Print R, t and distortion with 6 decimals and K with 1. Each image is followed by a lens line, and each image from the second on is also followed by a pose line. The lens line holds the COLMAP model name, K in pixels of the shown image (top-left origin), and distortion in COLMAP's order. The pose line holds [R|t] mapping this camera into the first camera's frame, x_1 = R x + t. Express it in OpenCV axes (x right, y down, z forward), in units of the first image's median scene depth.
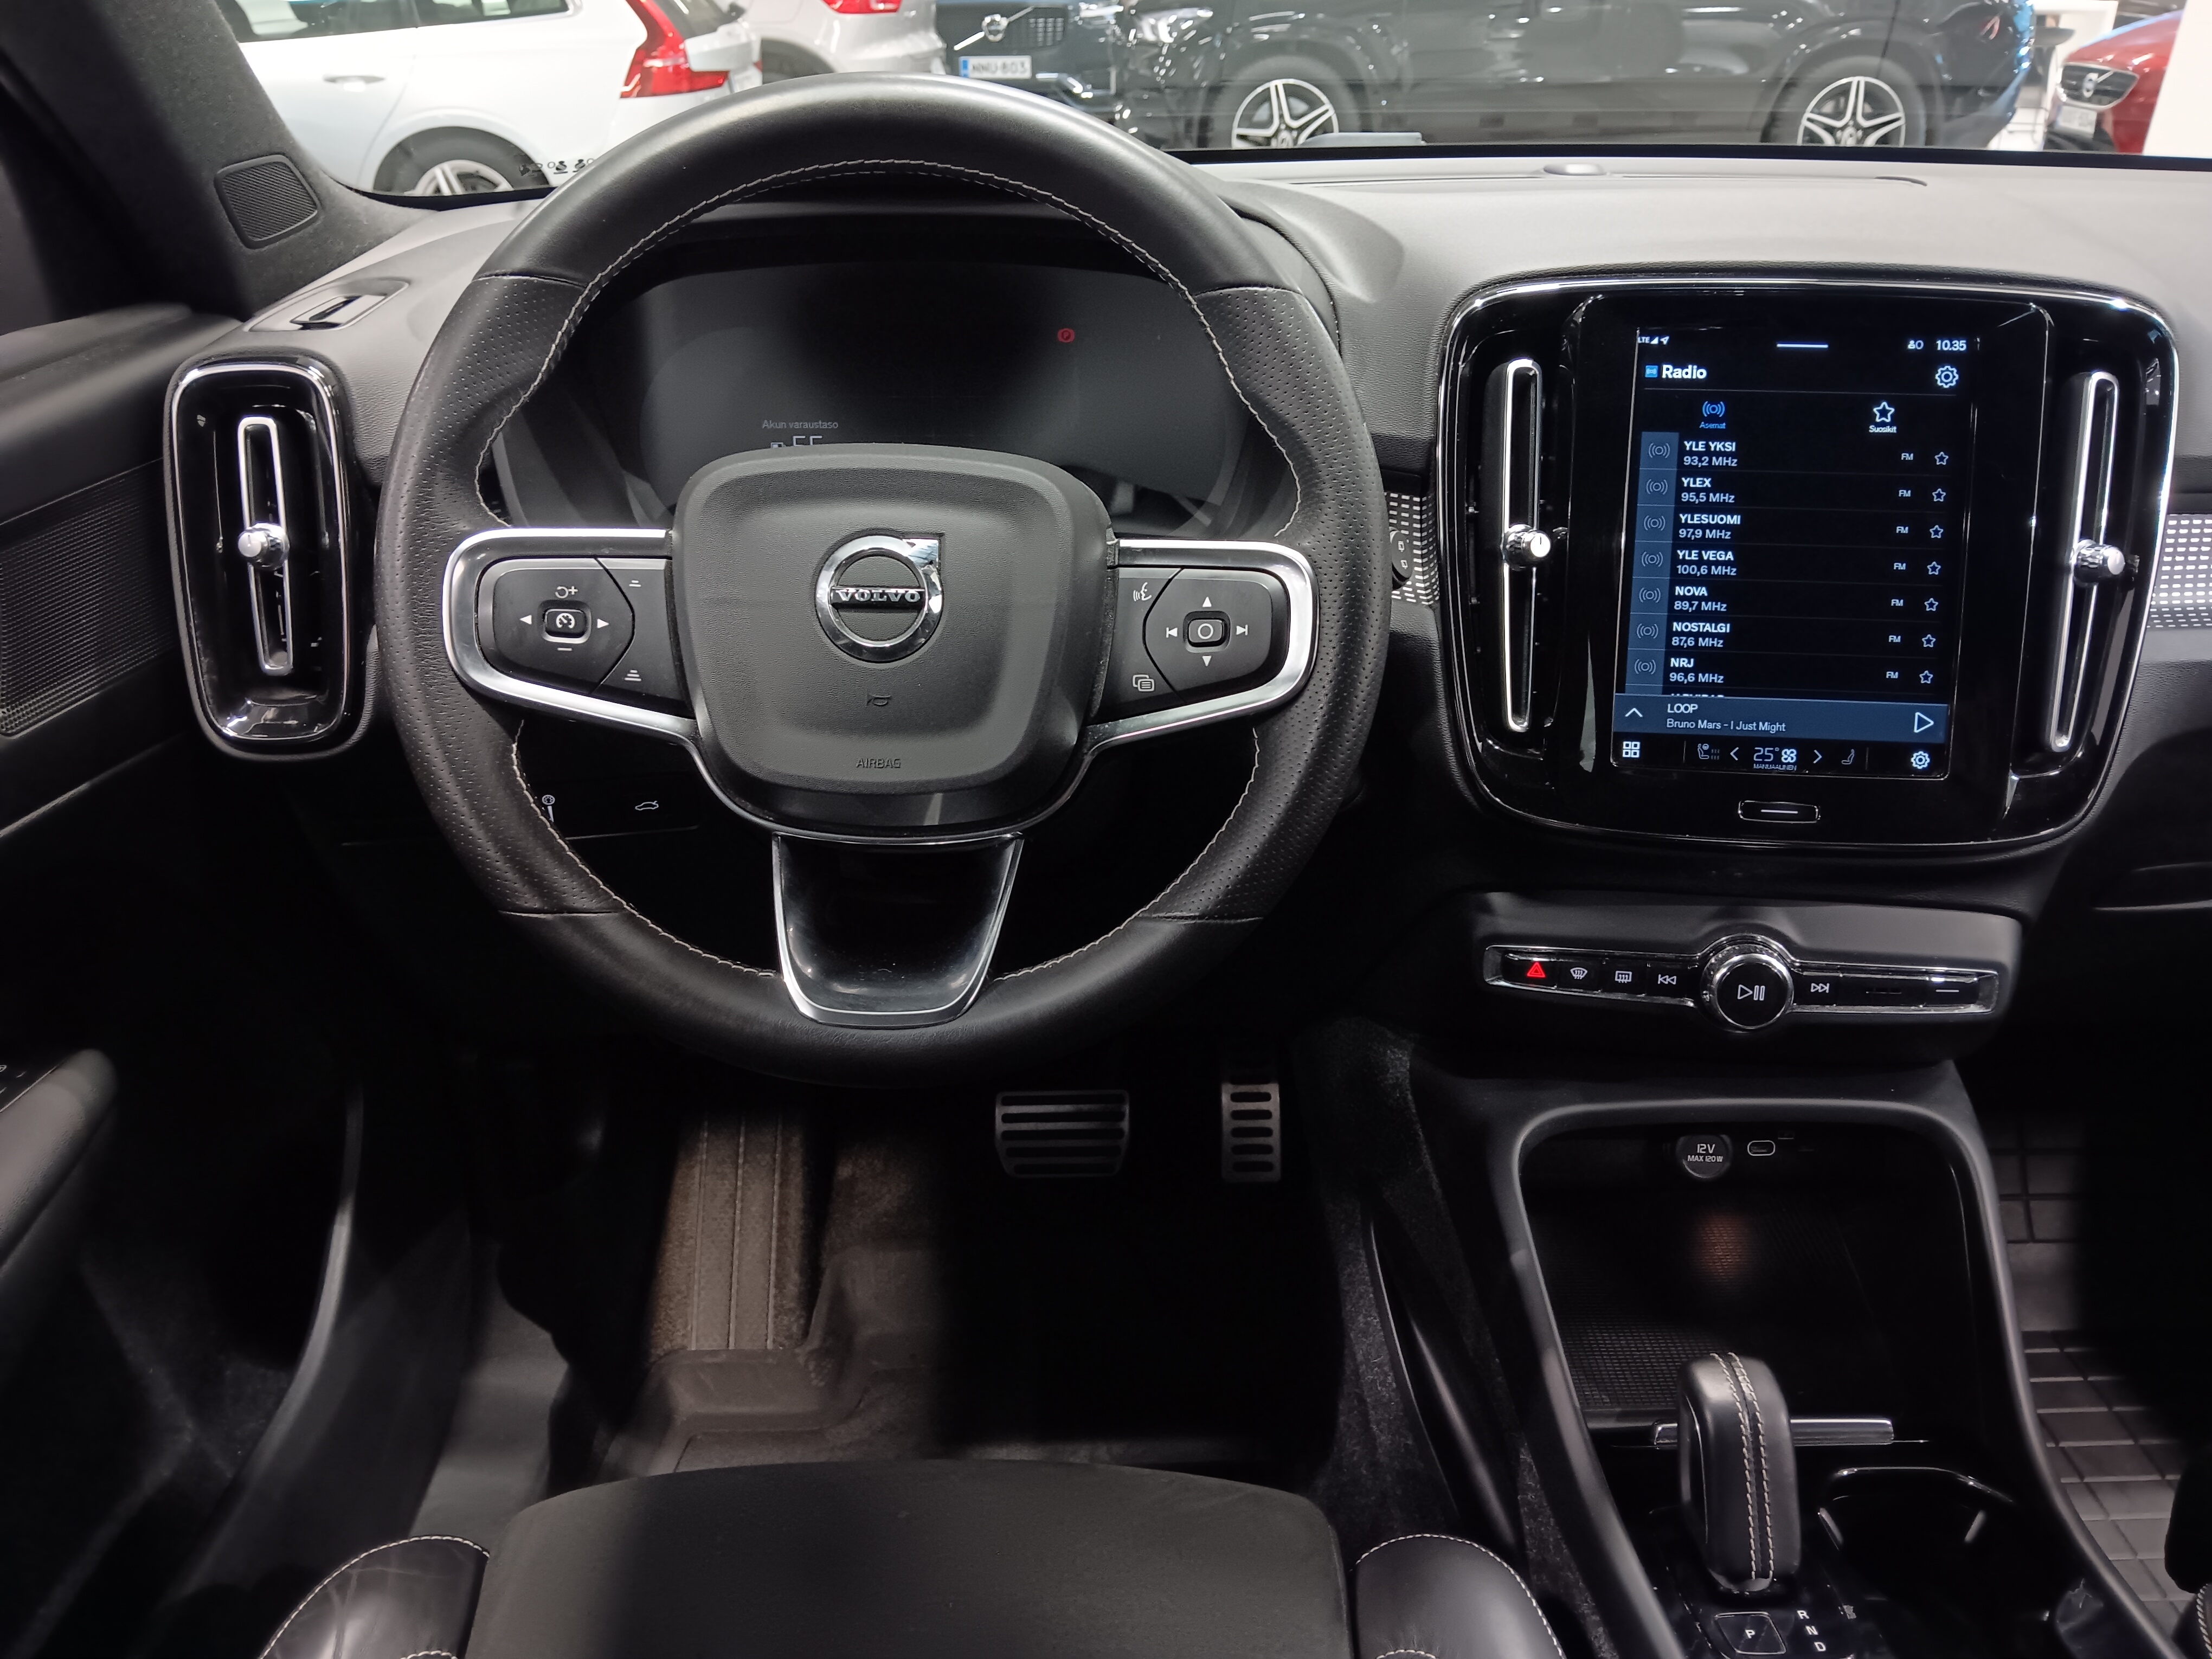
lens RADIAL K [[1700.6, 0, 1114.8], [0, 1700.6, 814.8], [0, 0, 1]] dist [0.040406, -0.087304]
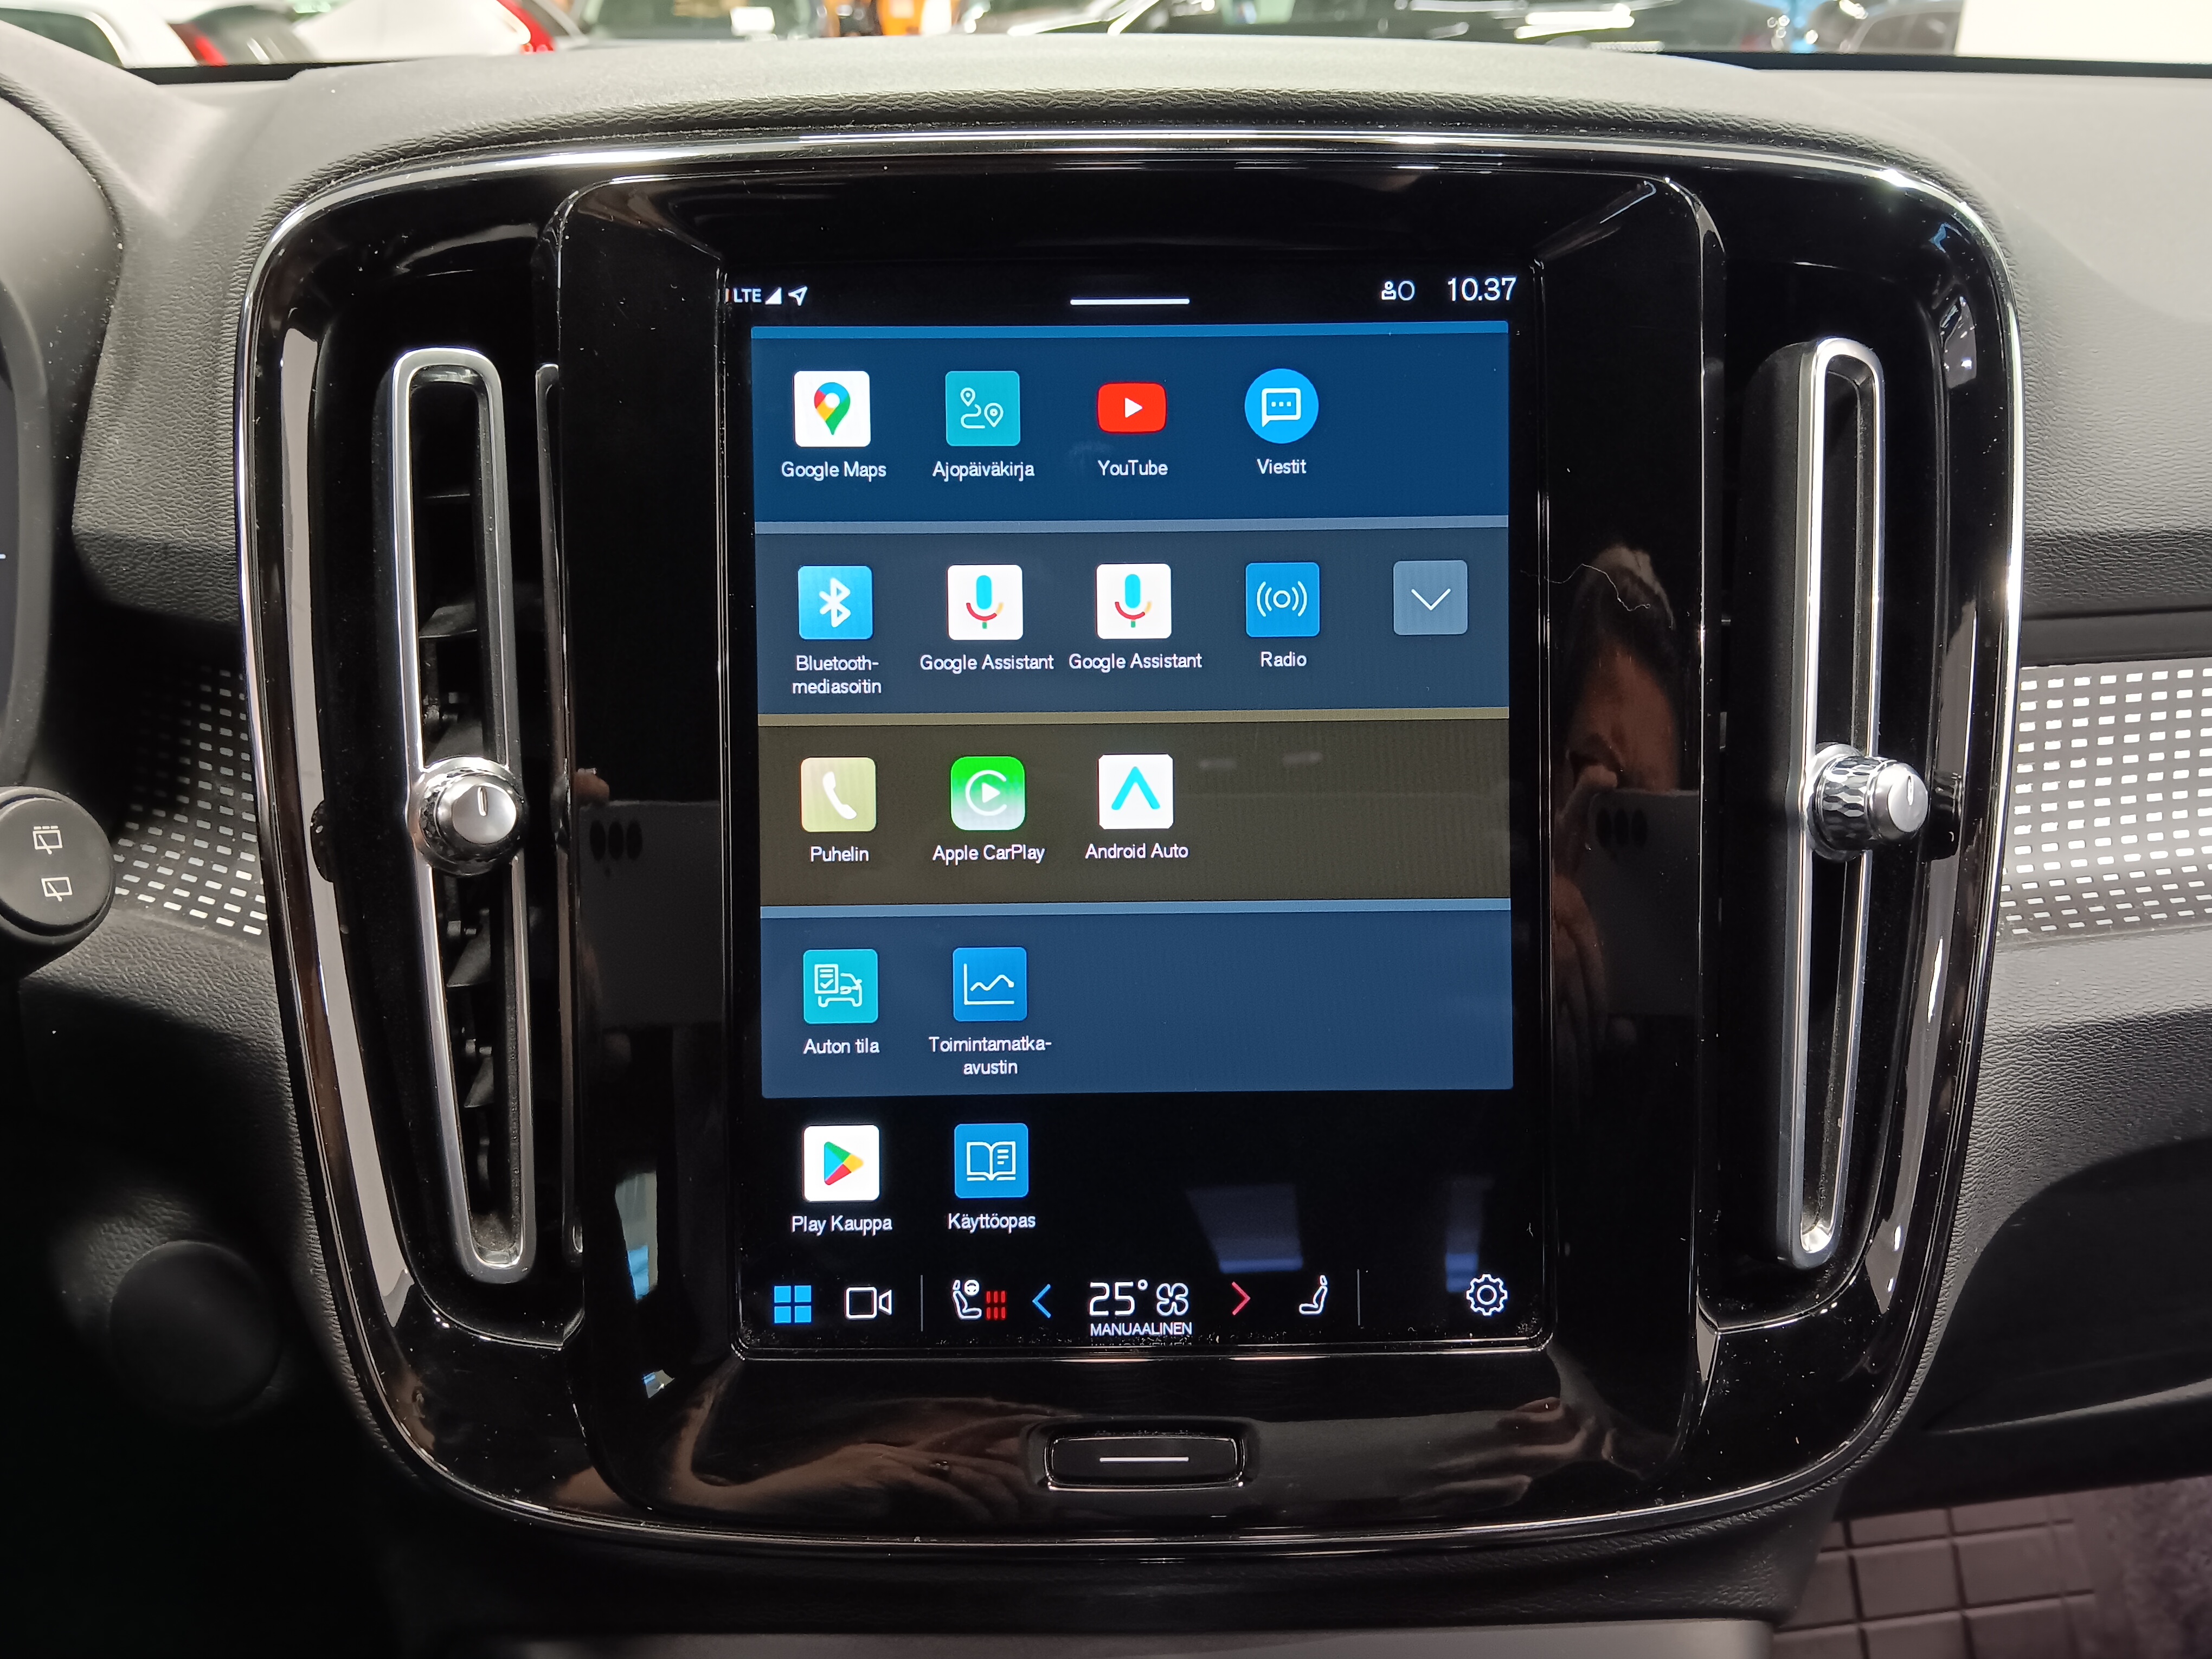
lens RADIAL K [[1855.2, 0, 1065.6], [0, 1855.2, 825.4], [0, 0, 1]] dist [-0.004048, -0.009492]
pose [[0.995229, -0.044232, 0.086966, 0.336839], [0.050520, 0.996162, -0.071483, -0.116237], [-0.083470, 0.075536, 0.993643, 0.559617]]
